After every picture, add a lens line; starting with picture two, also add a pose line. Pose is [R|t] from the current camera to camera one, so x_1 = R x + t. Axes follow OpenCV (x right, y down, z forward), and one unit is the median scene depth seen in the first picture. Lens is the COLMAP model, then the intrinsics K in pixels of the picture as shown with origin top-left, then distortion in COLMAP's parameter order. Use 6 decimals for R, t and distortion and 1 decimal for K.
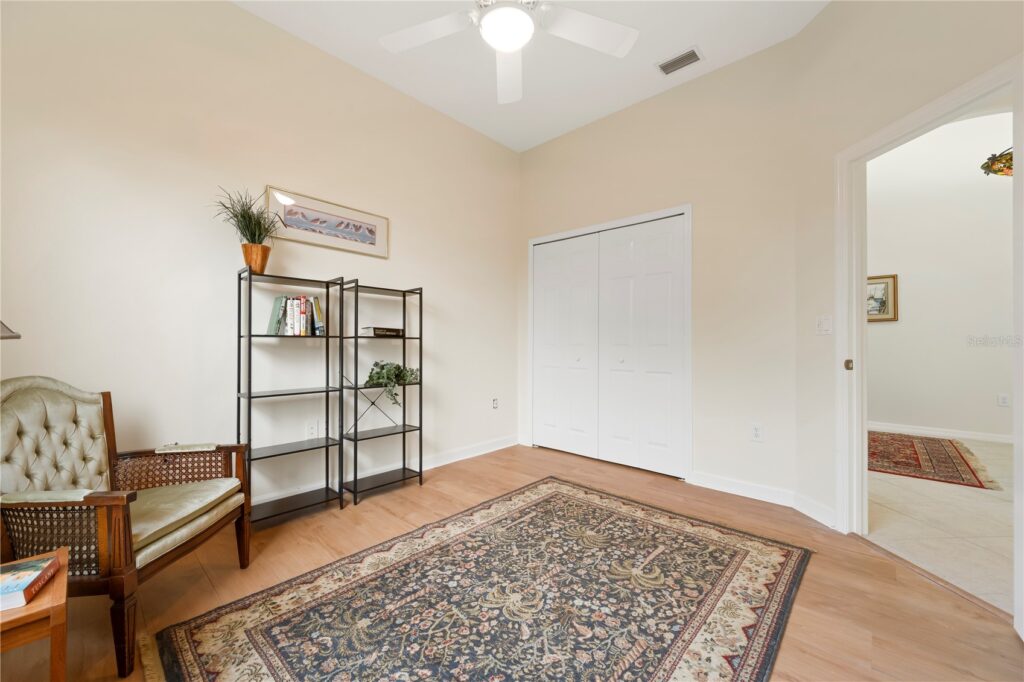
lens RADIAL K [[402.6, 0, 503.3], [0, 402.6, 340.8], [0, 0, 1]] dist [-0.000711, -0.000256]
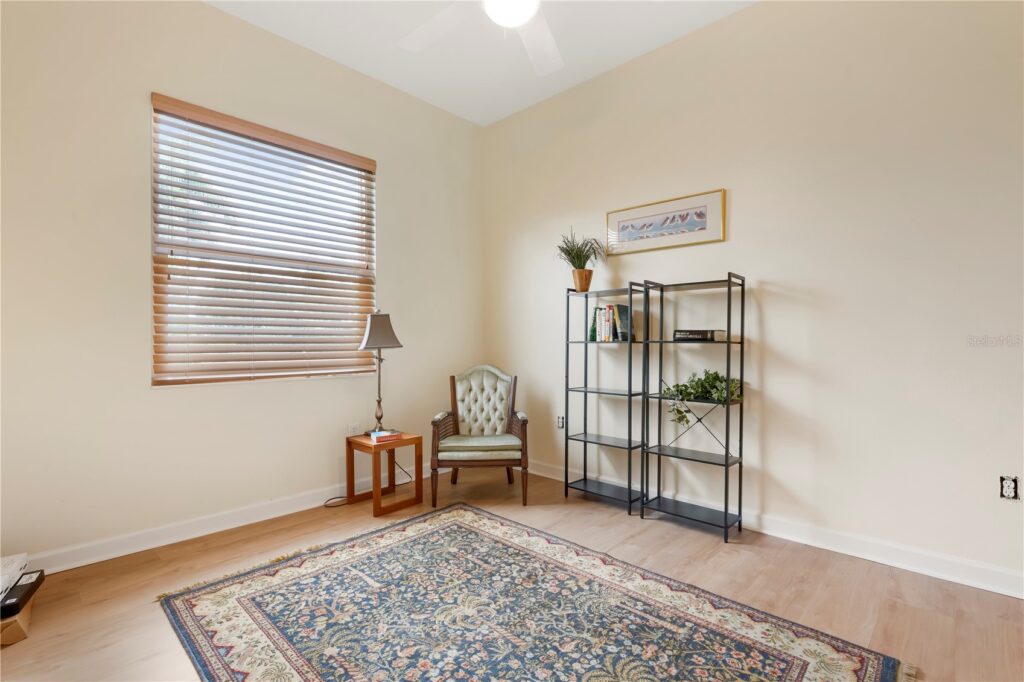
lens RADIAL K [[461.0, 0, 512.0], [0, 461.0, 341.0], [0, 0, 1]] dist [0.000556, 0.000268]
pose [[-0.006847, -0.006448, -0.999956, 0.957218], [0.013610, 0.999886, -0.006541, -0.011715], [0.999884, -0.013655, -0.006758, 0.924636]]
